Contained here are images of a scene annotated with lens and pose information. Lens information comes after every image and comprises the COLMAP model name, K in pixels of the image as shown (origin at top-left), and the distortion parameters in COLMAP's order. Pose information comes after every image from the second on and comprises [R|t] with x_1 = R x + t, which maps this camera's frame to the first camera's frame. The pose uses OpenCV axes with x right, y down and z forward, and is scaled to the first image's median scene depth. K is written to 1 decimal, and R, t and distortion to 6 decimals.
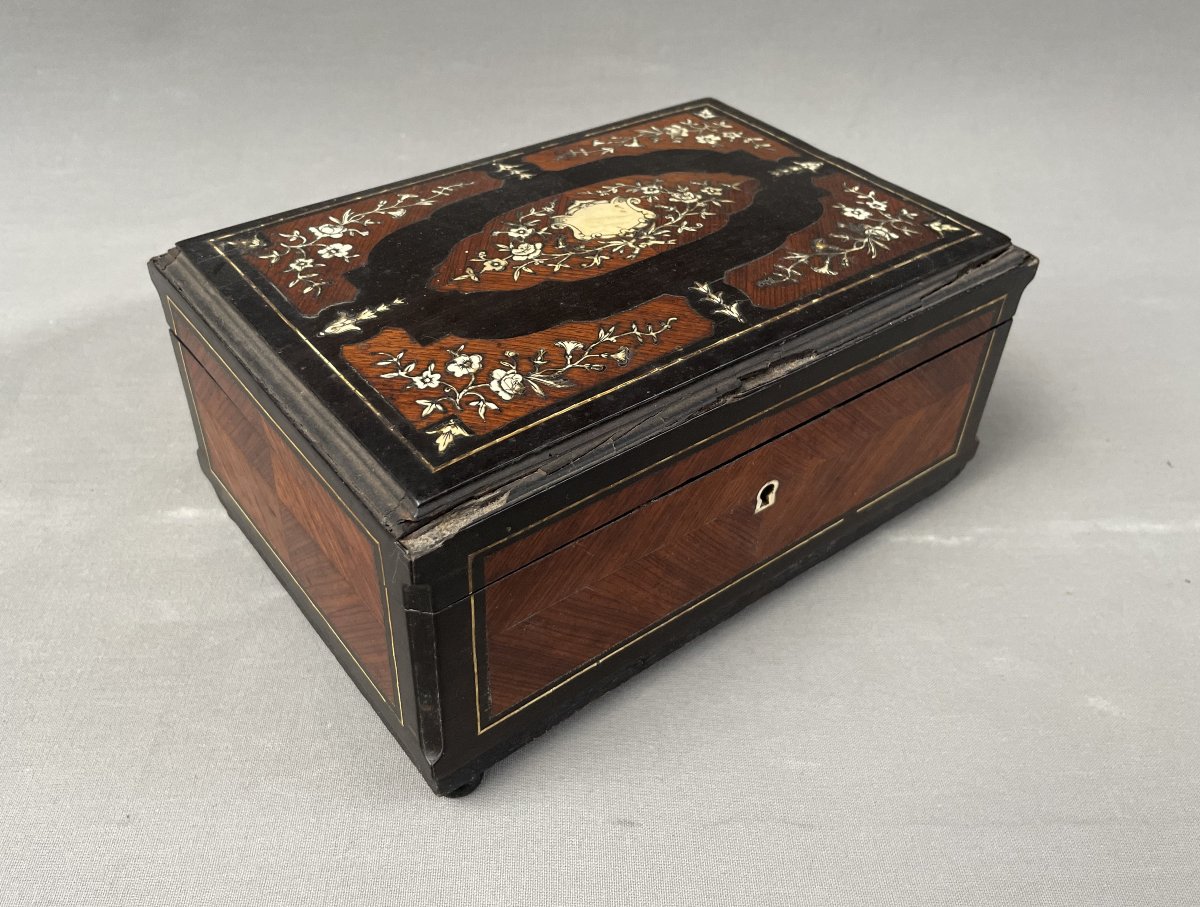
lens RADIAL K [[1054.5, 0, 600.0], [0, 1054.5, 453.5], [0, 0, 1]] dist [0.087126, -0.001440]
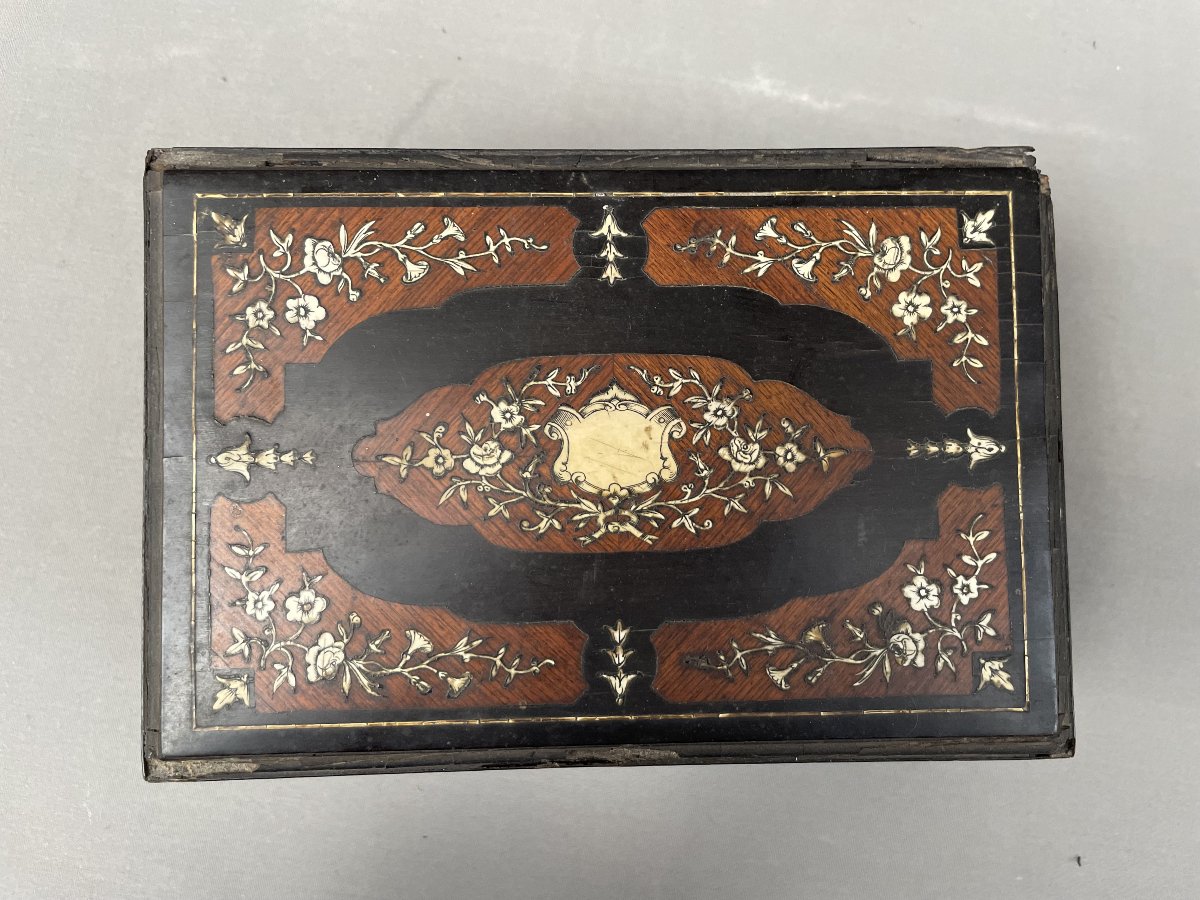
lens RADIAL K [[933.8, 0, 600.0], [0, 933.8, 450.0], [0, 0, 1]] dist [0.120726, -0.238098]
pose [[0.798137, 0.601898, -0.026381, 0.015104], [-0.393937, 0.554503, 0.733035, -0.720501], [0.455841, -0.574669, 0.679680, 0.523869]]
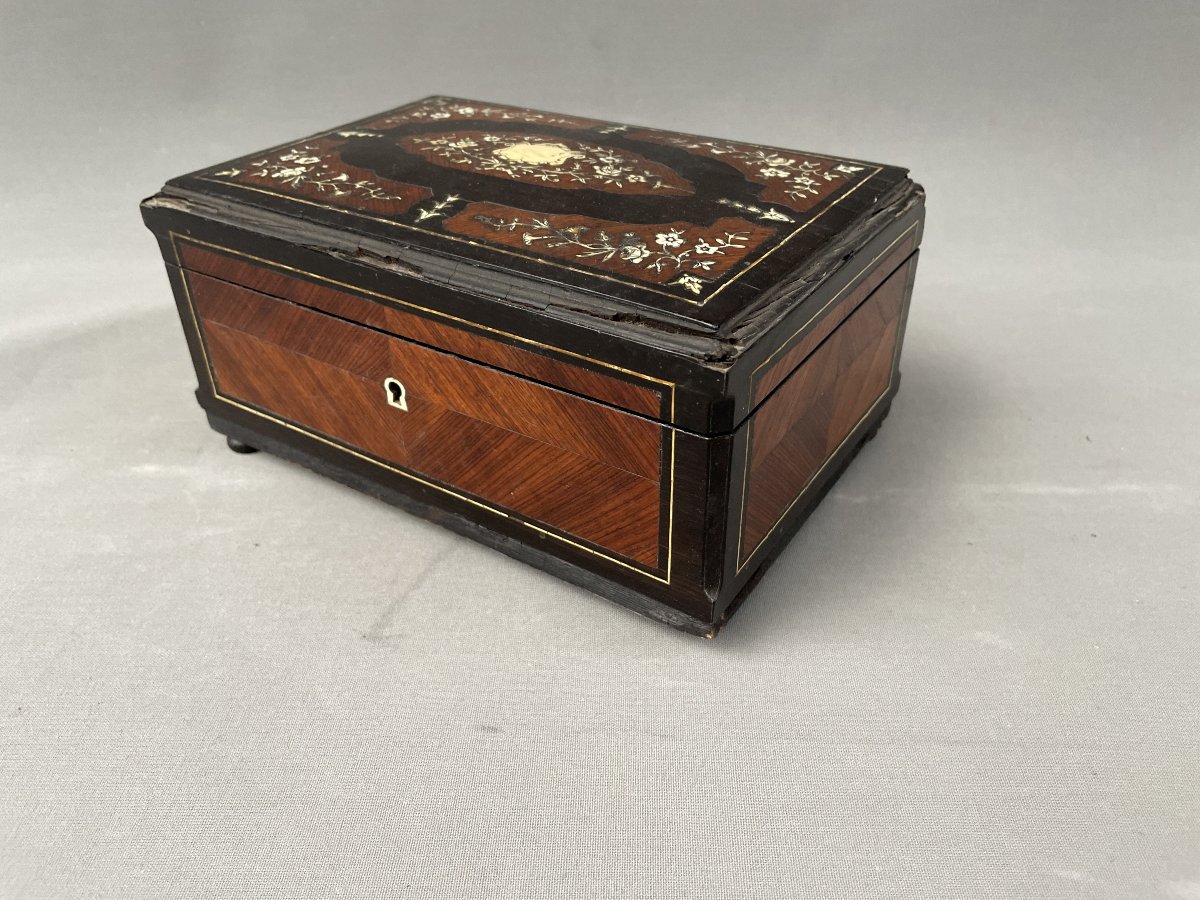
lens RADIAL K [[933.8, 0, 600.0], [0, 933.8, 450.0], [0, 0, 1]] dist [0.120726, -0.238098]
pose [[0.314682, 0.487588, -0.814391, 0.992398], [-0.578493, 0.778741, 0.242712, -0.258502], [0.752543, 0.394742, 0.527122, 0.646463]]
